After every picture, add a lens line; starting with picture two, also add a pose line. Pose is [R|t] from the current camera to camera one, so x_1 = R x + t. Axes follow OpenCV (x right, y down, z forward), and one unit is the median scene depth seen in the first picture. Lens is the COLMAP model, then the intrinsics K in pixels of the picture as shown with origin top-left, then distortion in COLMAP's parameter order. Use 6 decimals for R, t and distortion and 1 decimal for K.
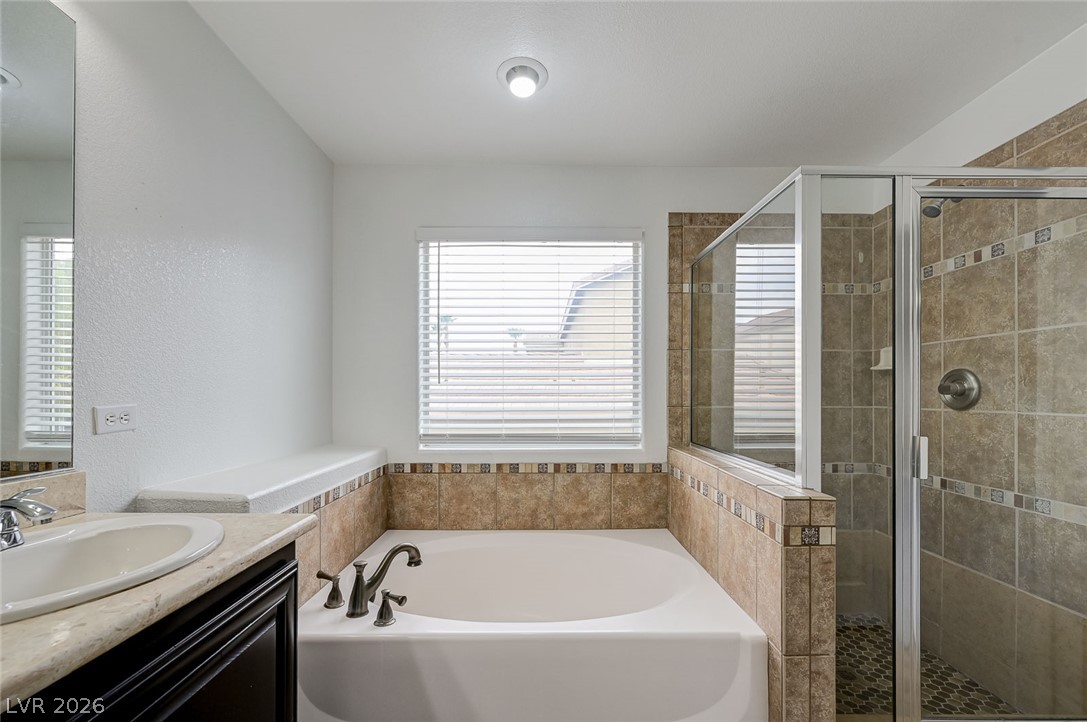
lens RADIAL K [[431.6, 0, 541.9], [0, 431.6, 393.1], [0, 0, 1]] dist [-0.002932, 0.000016]
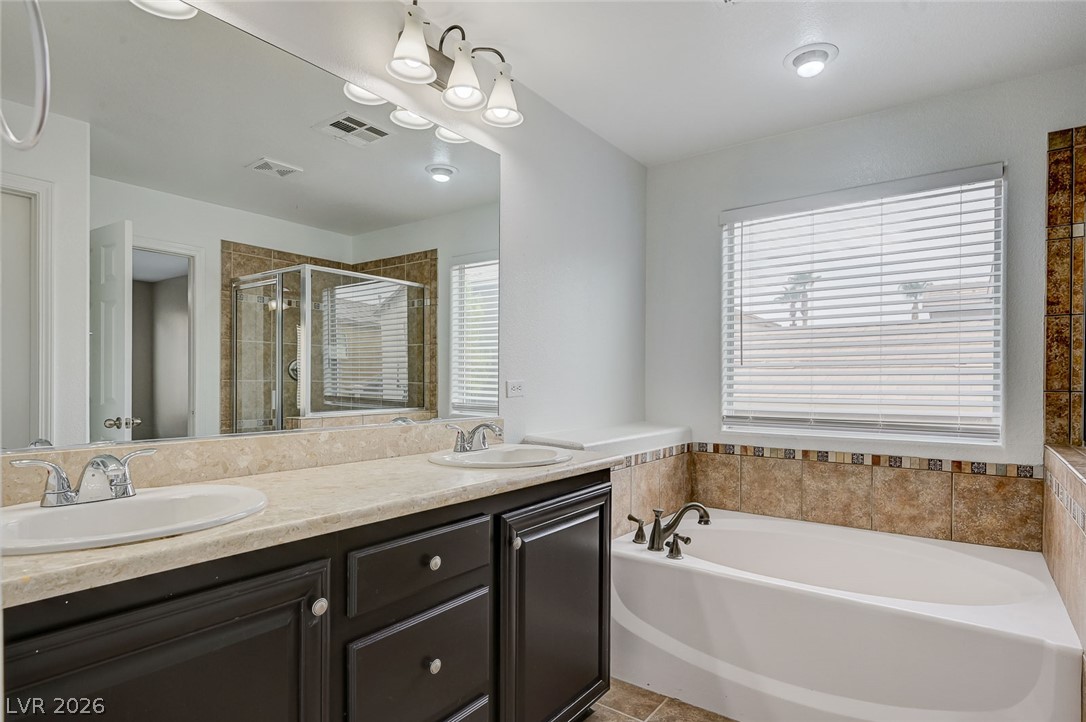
lens RADIAL K [[564.9, 0, 549.7], [0, 564.9, 381.7], [0, 0, 1]] dist [-0.003930, -0.000031]
pose [[0.797051, 0.003560, -0.603902, 0.197248], [-0.003037, 0.999994, 0.001886, 0.014895], [0.603905, 0.000331, 0.797057, -0.307353]]
